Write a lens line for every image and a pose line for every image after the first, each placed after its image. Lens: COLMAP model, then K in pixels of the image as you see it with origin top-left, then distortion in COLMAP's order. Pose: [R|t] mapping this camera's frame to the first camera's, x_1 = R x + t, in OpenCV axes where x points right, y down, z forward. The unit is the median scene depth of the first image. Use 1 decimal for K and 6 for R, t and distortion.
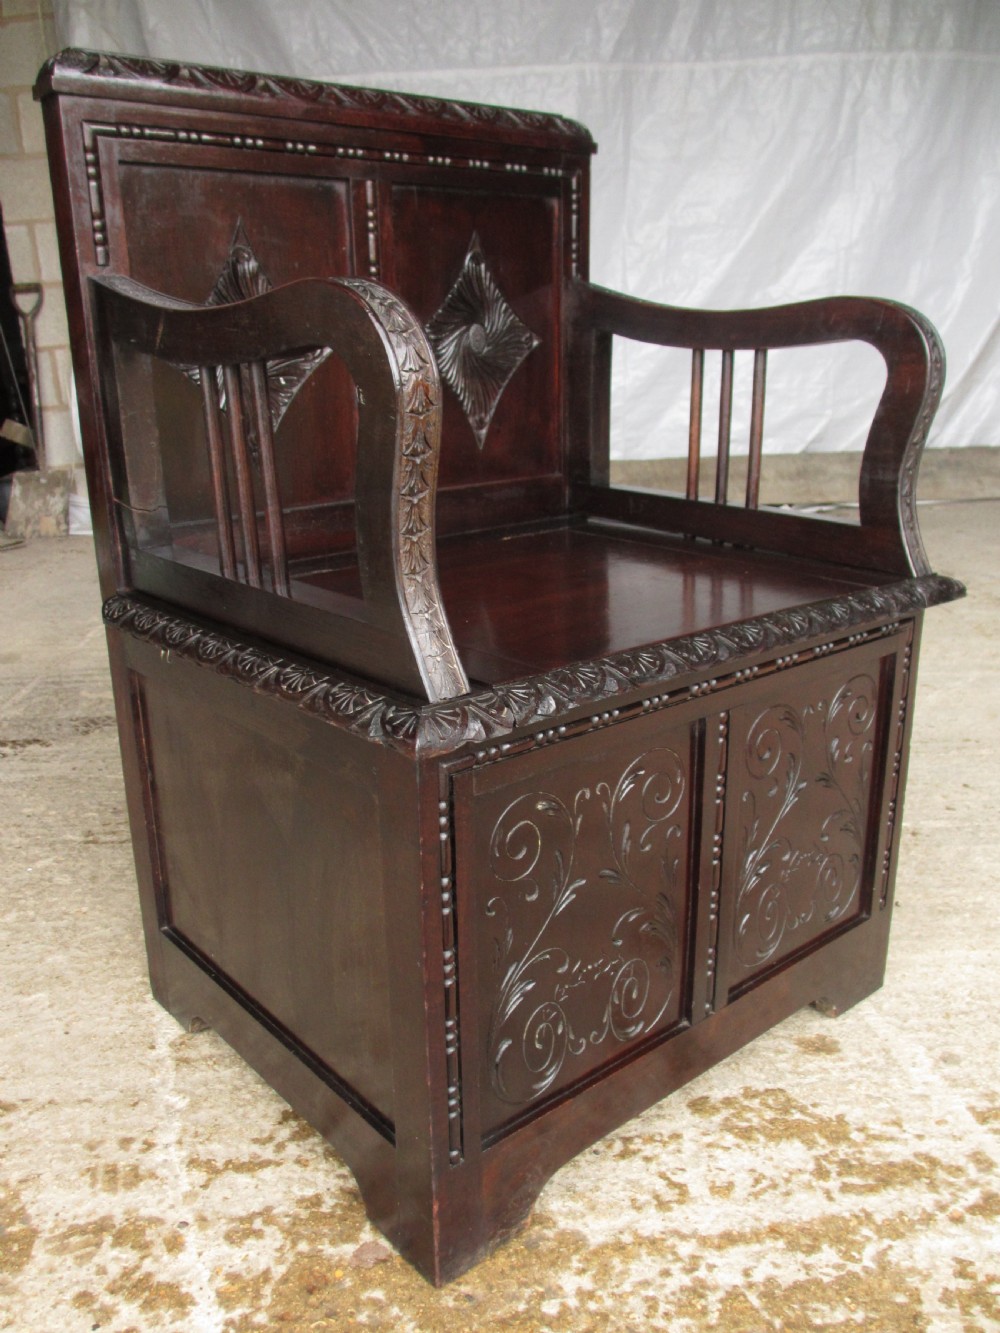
lens RADIAL K [[1121.8, 0, 490.9], [0, 1121.8, 664.8], [0, 0, 1]] dist [-0.047615, 0.010214]
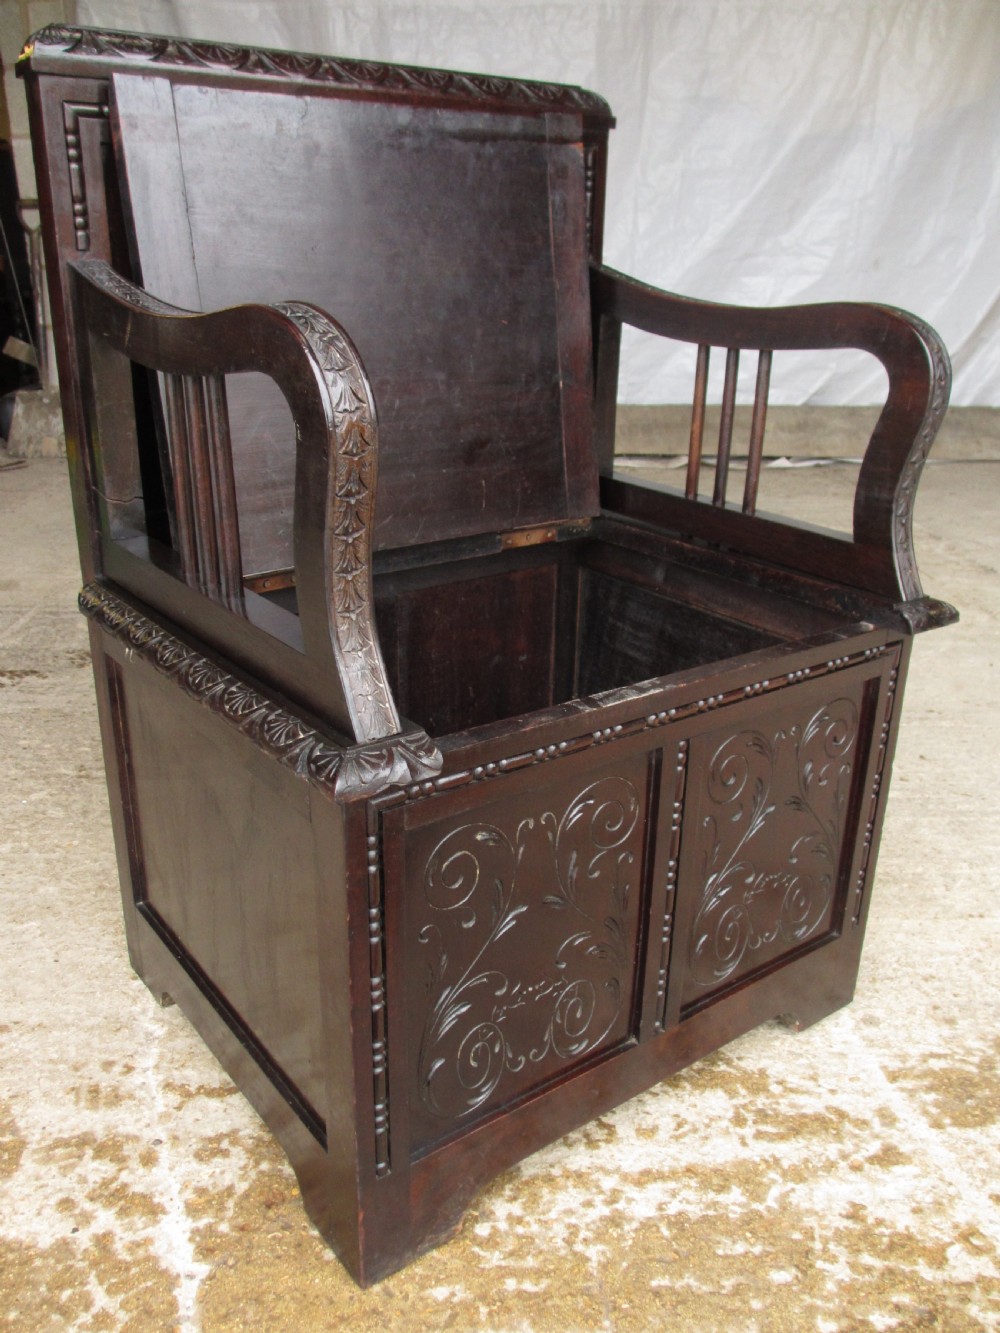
lens RADIAL K [[1121.8, 0, 493.9], [0, 1121.8, 666.8], [0, 0, 1]] dist [-0.047615, 0.010214]
pose [[0.999023, 0.043956, 0.004638, 0.029876], [-0.044169, 0.996730, 0.067666, -0.053730], [-0.001649, -0.067805, 0.997697, -0.069839]]
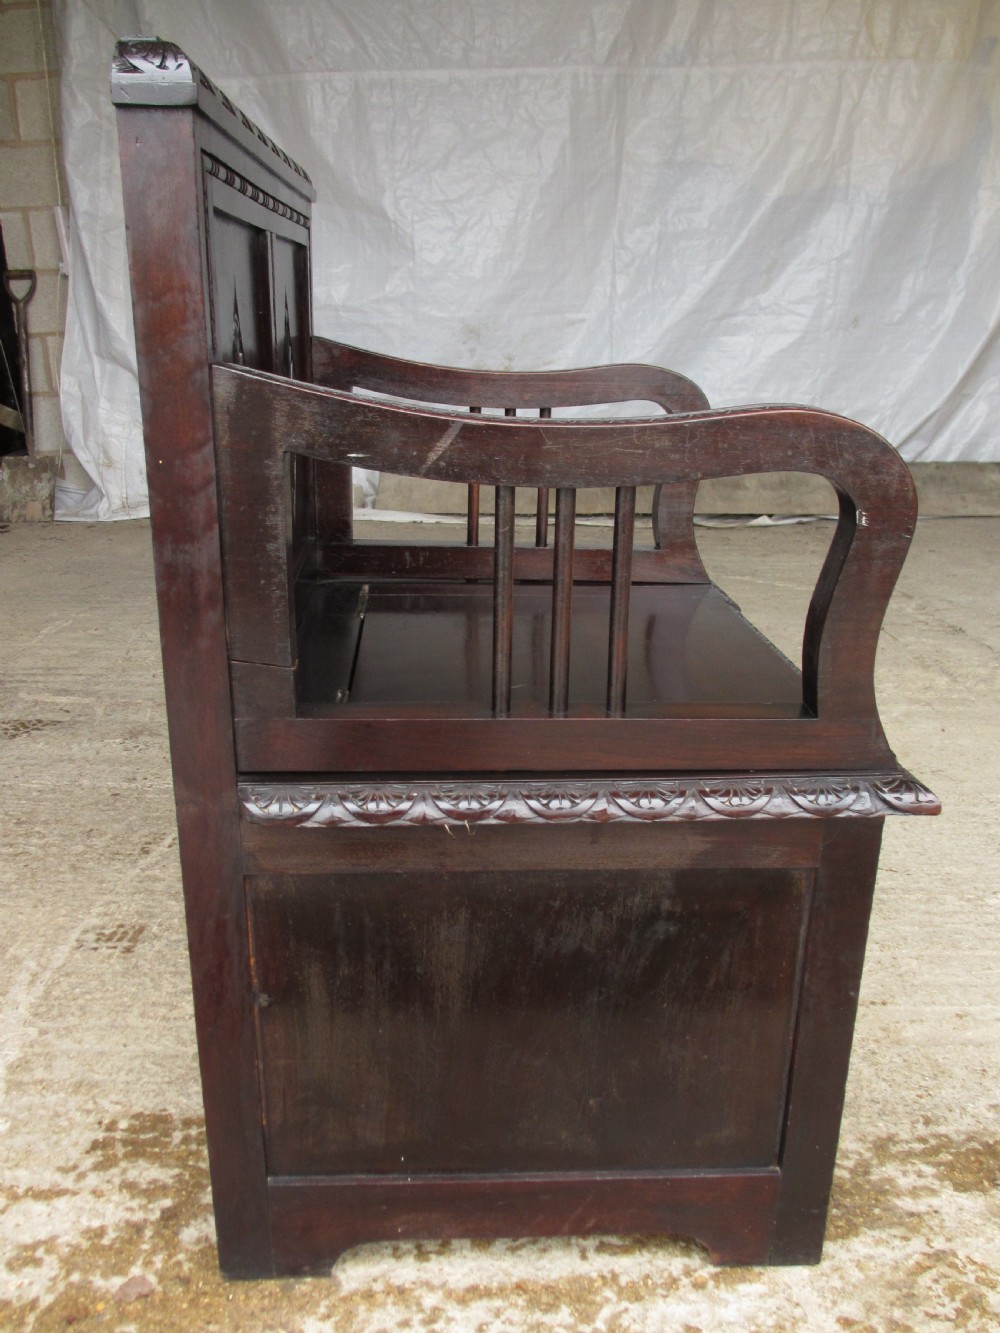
lens RADIAL K [[1121.8, 0, 495.3], [0, 1121.8, 664.6], [0, 0, 1]] dist [-0.047615, 0.010214]
pose [[0.999086, 0.038156, -0.019283, 0.212152], [-0.037769, 0.999085, 0.020061, -0.092875], [0.020030, -0.019314, 0.999613, -0.038761]]
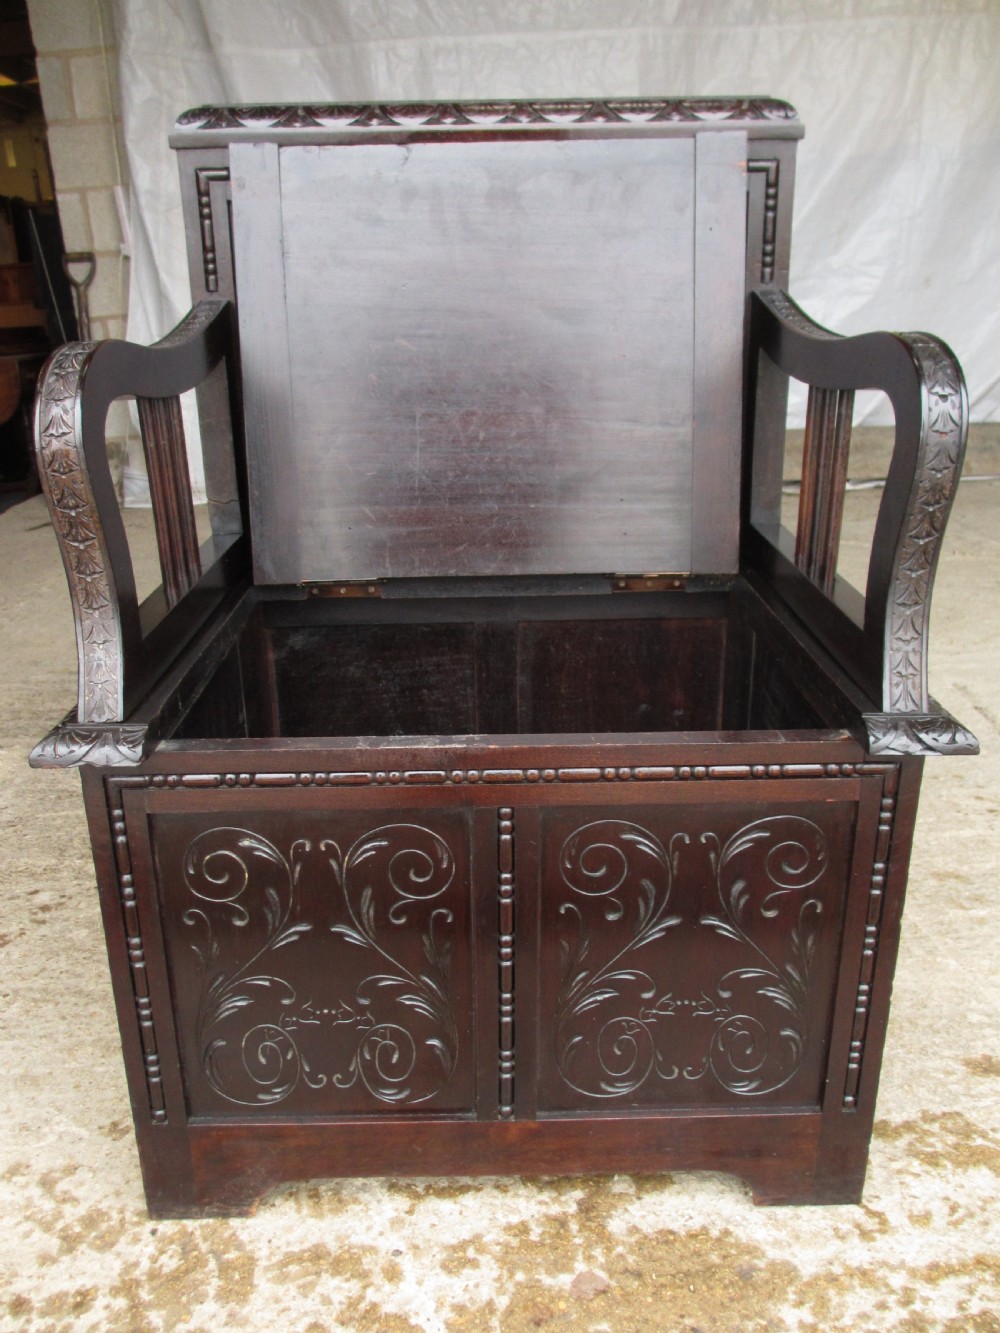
lens RADIAL K [[1121.8, 0, 488.1], [0, 1121.8, 666.2], [0, 0, 1]] dist [-0.047615, 0.010214]
pose [[0.999898, 0.006014, -0.012977, -0.172454], [-0.005508, 0.999237, 0.038676, -0.067511], [0.013199, -0.038601, 0.999168, 0.004041]]
